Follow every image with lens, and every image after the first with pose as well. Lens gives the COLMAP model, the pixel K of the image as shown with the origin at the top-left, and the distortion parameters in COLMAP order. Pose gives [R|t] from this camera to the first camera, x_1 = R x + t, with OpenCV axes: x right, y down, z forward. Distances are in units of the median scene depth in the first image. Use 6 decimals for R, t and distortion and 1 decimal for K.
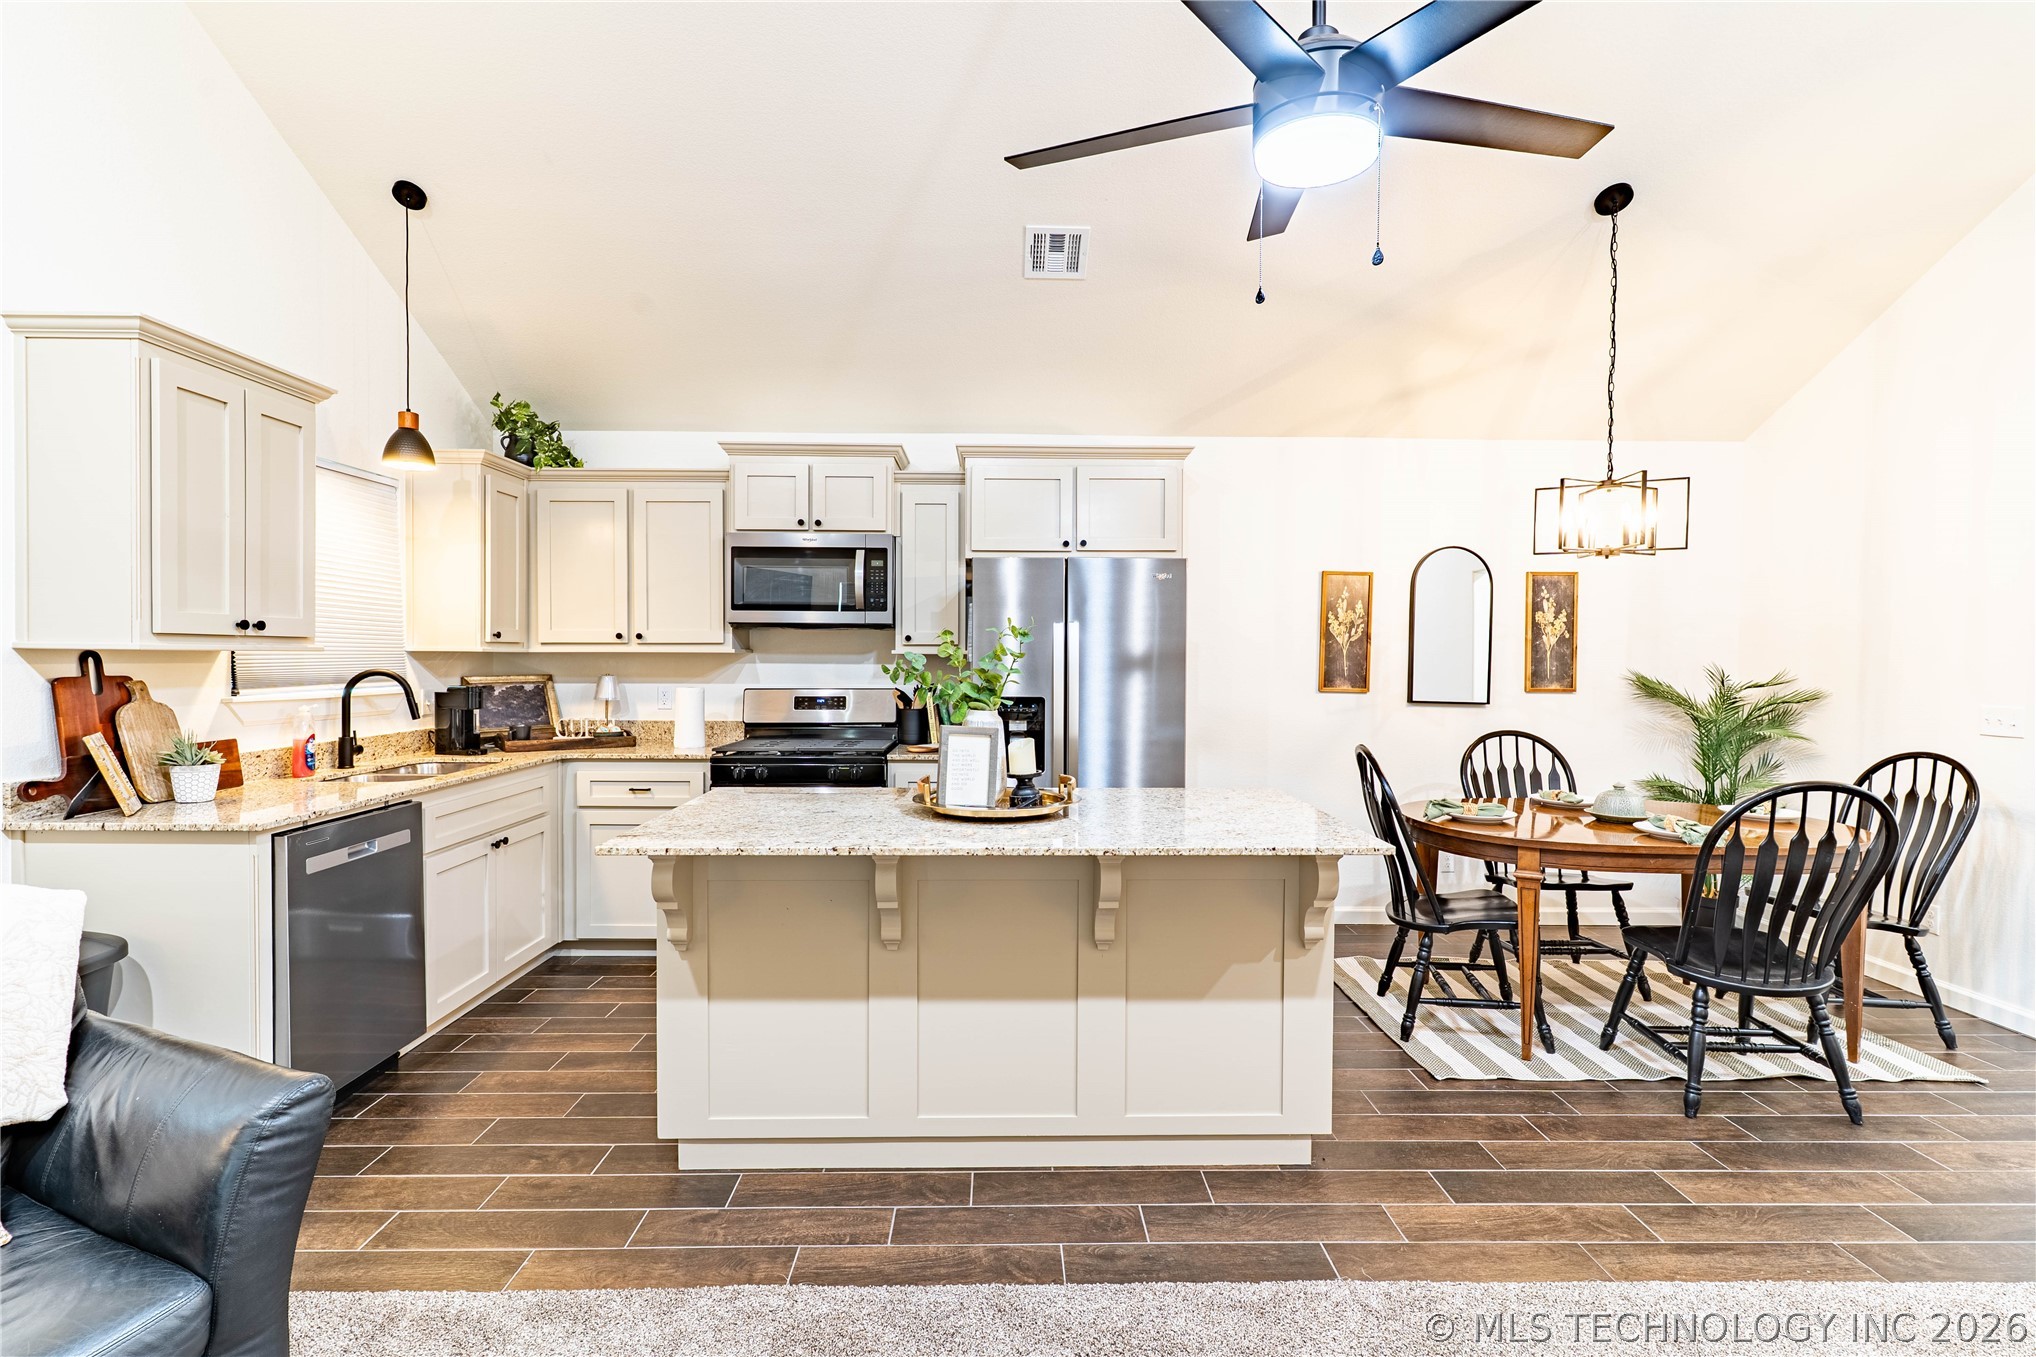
lens RADIAL K [[968.0, 0, 1016.5], [0, 968.0, 674.6], [0, 0, 1]] dist [0.002733, 0.000950]
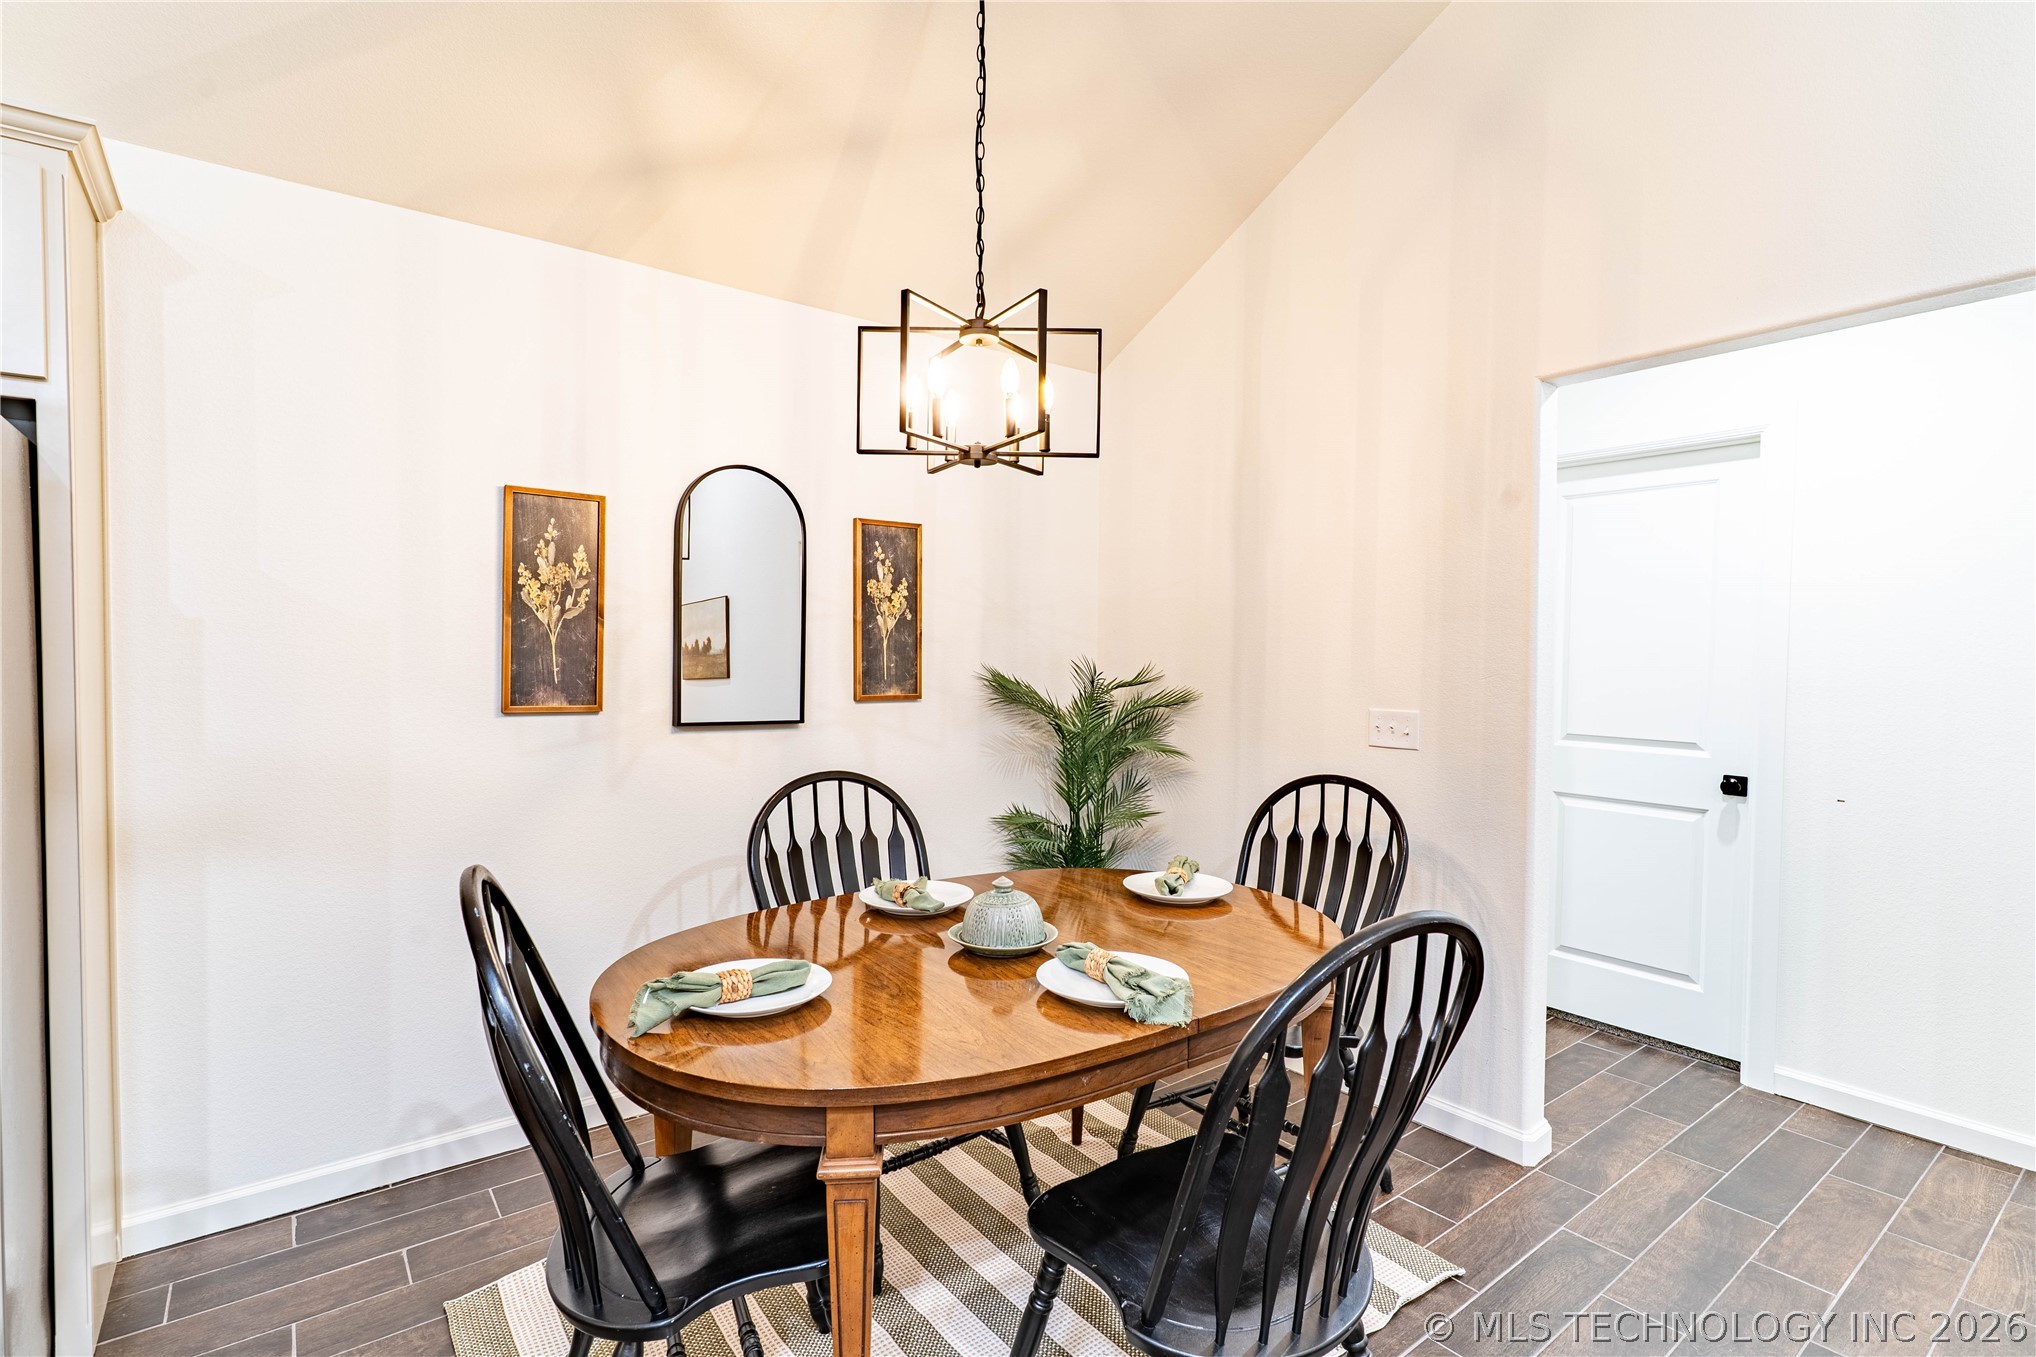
lens RADIAL K [[968.0, 0, 1016.5], [0, 968.0, 674.6], [0, 0, 1]] dist [0.002733, 0.000950]
pose [[0.803614, -0.017876, 0.594882, 0.250423], [0.012269, 0.999834, 0.013472, -0.008380], [-0.595024, -0.003528, 0.803700, 0.456976]]
